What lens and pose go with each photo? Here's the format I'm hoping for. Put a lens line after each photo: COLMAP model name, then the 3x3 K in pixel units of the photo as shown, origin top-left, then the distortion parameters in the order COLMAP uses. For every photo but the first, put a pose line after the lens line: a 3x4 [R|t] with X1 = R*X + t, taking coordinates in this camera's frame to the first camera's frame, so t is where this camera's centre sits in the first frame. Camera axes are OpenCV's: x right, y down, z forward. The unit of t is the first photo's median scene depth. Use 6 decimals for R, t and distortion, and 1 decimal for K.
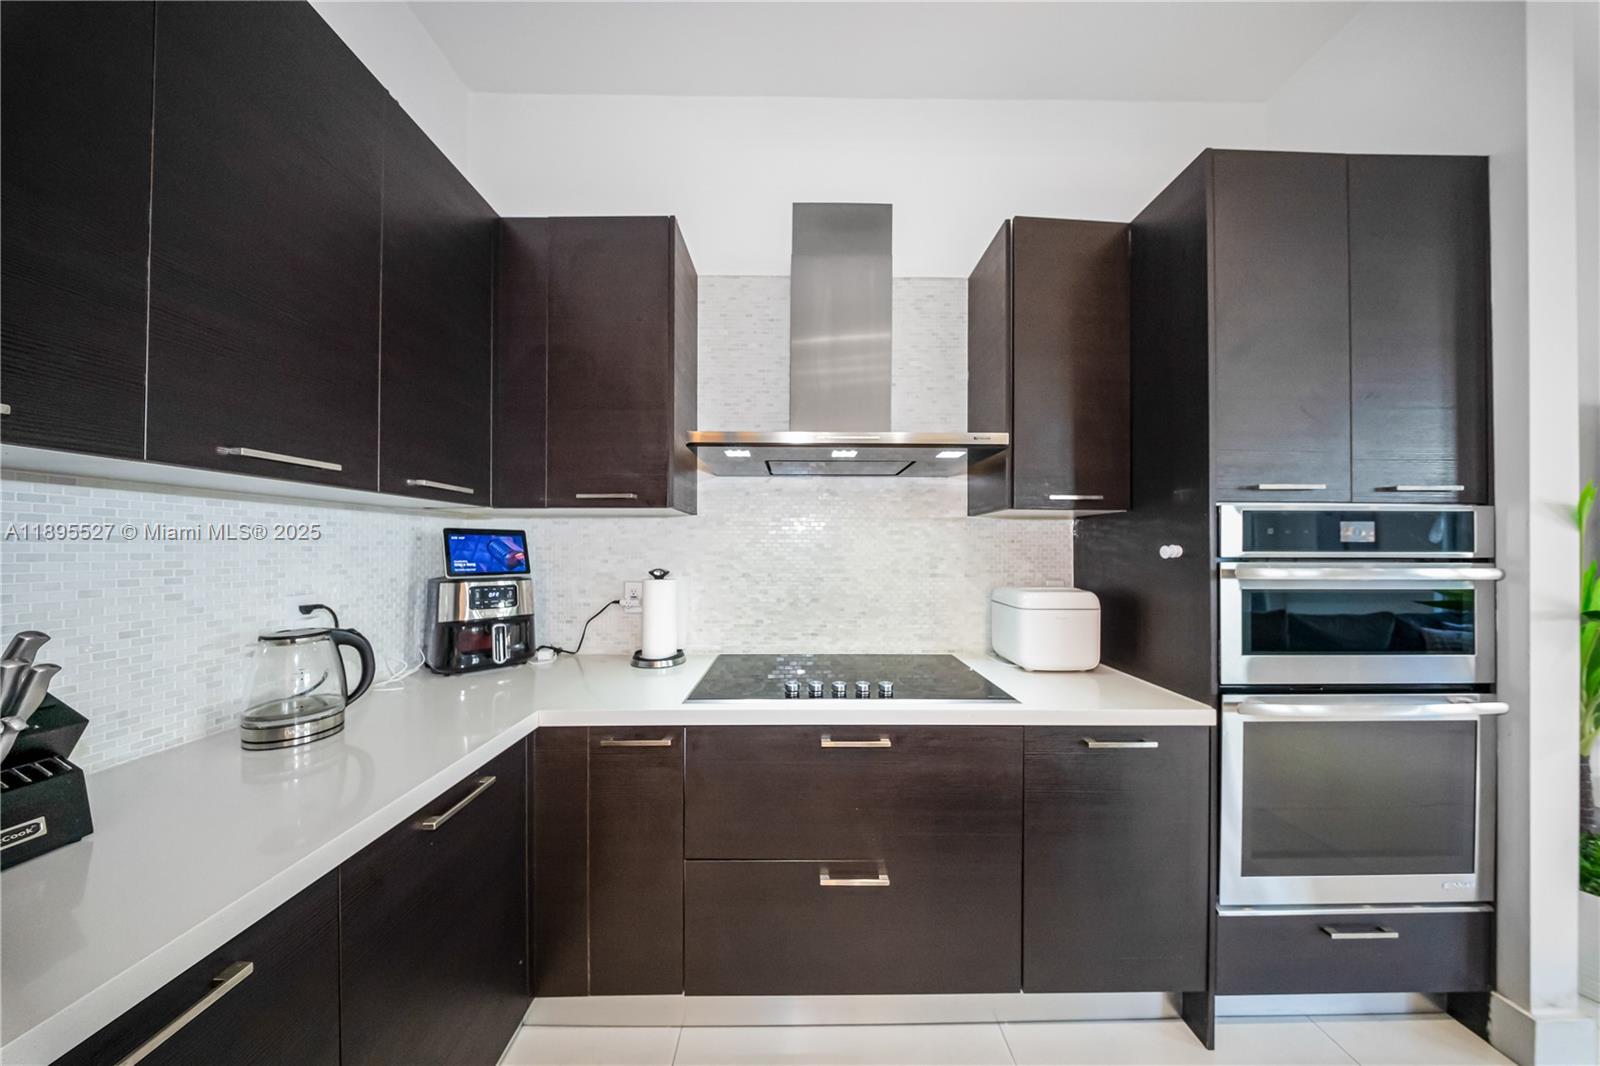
lens RADIAL K [[476.3, 0, 810.2], [0, 476.3, 548.2], [0, 0, 1]] dist [-0.000562, -0.001082]
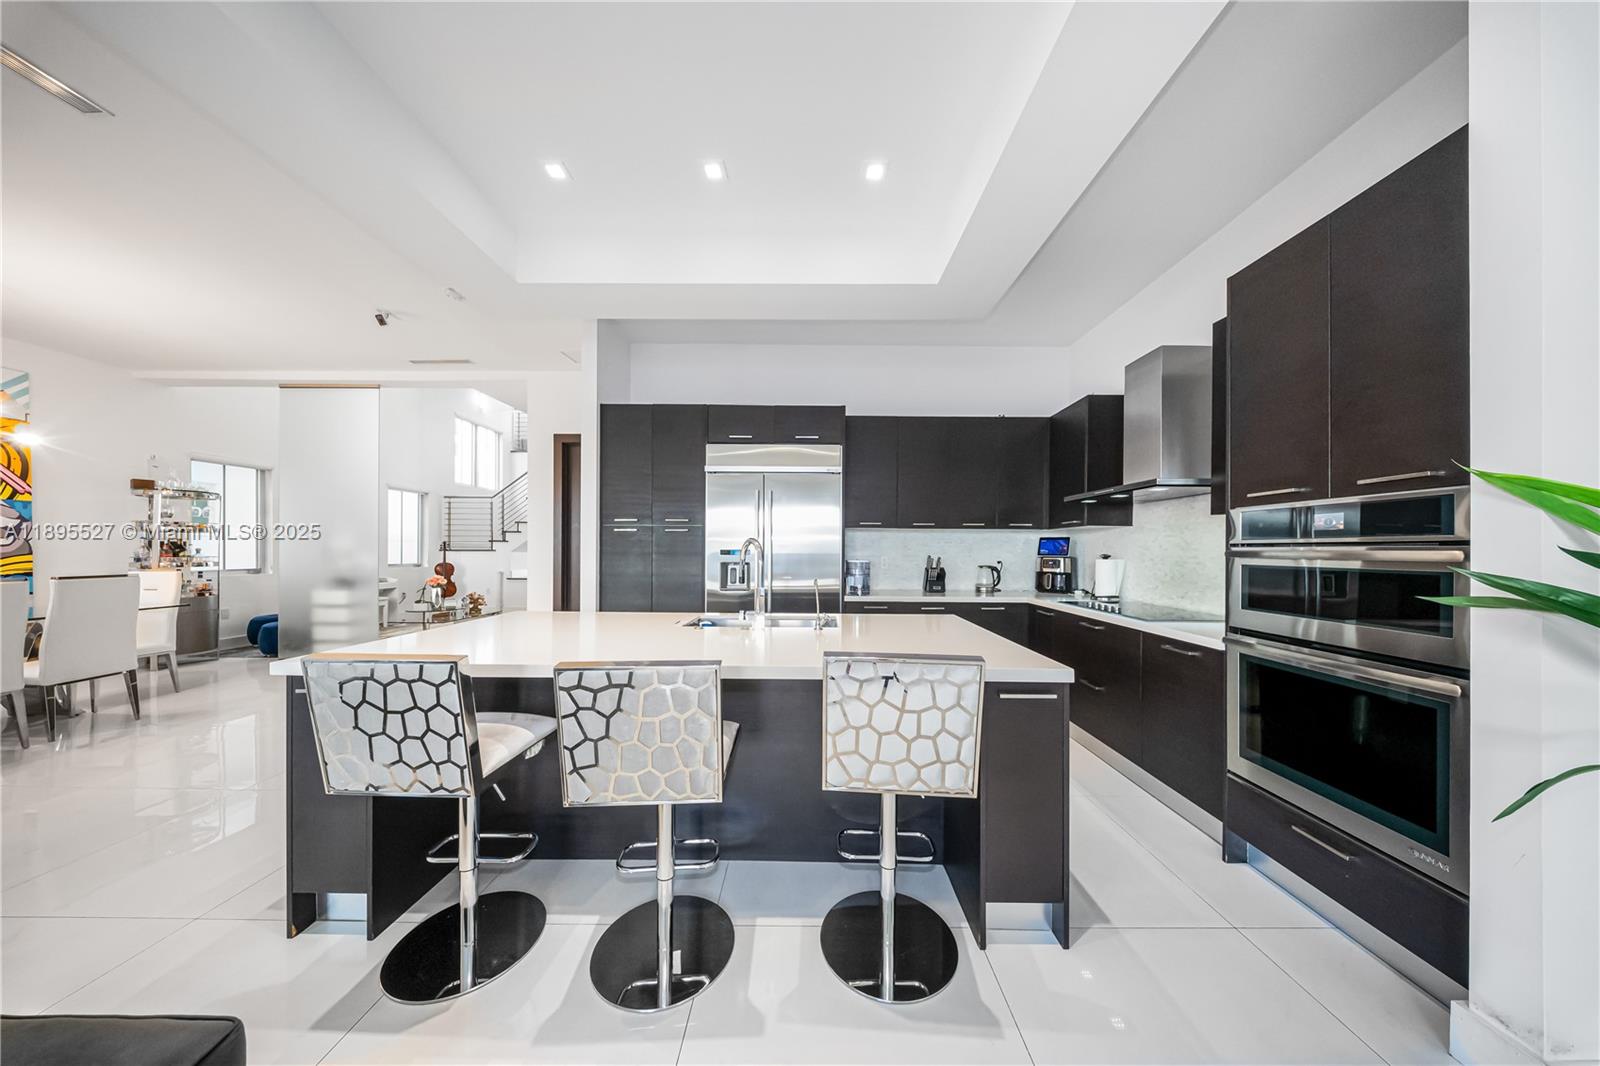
lens RADIAL K [[476.3, 0, 808.2], [0, 476.3, 551.6], [0, 0, 1]] dist [-0.000562, -0.001082]
pose [[-0.012996, 0.001706, -0.999914, 1.935630], [-0.005637, 0.999983, 0.001779, 0.039050], [0.999900, 0.005660, -0.012986, -0.277256]]
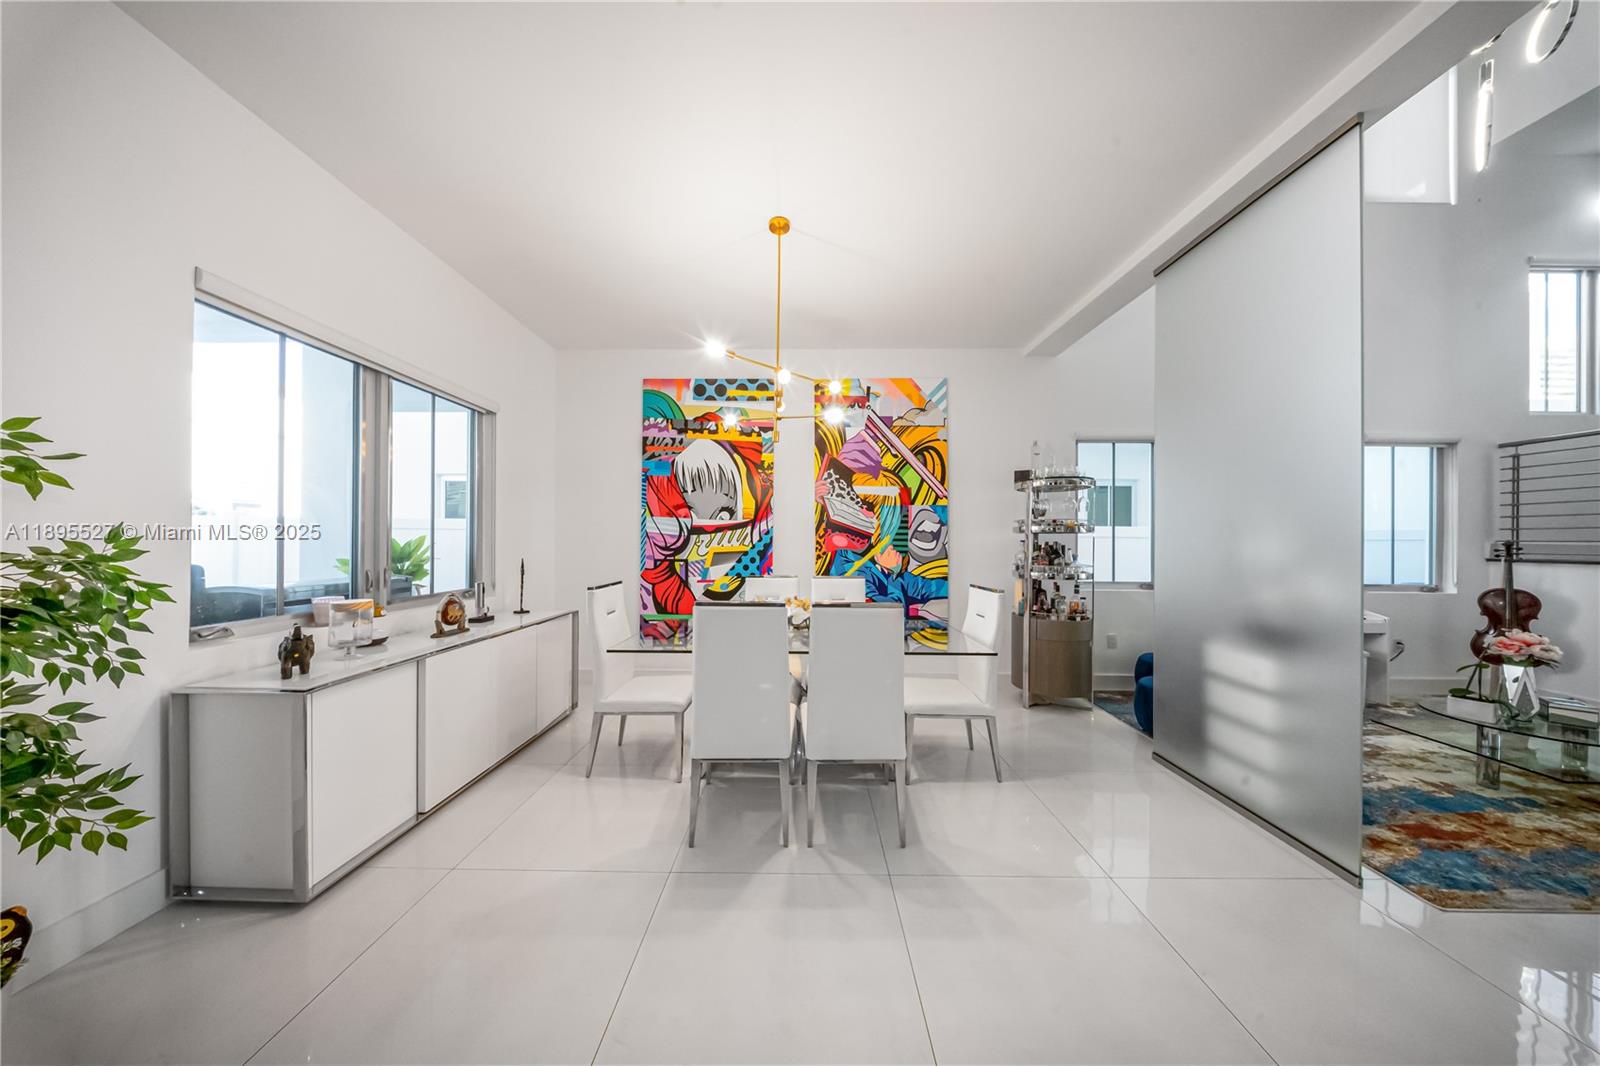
lens RADIAL K [[476.3, 0, 796.8], [0, 476.3, 538.9], [0, 0, 1]] dist [-0.000562, -0.001082]
pose [[-0.999688, -0.010733, 0.022545, 0.035761], [-0.010861, 0.999926, -0.005567, -0.005195], [-0.022484, -0.005810, -0.999730, -2.090799]]
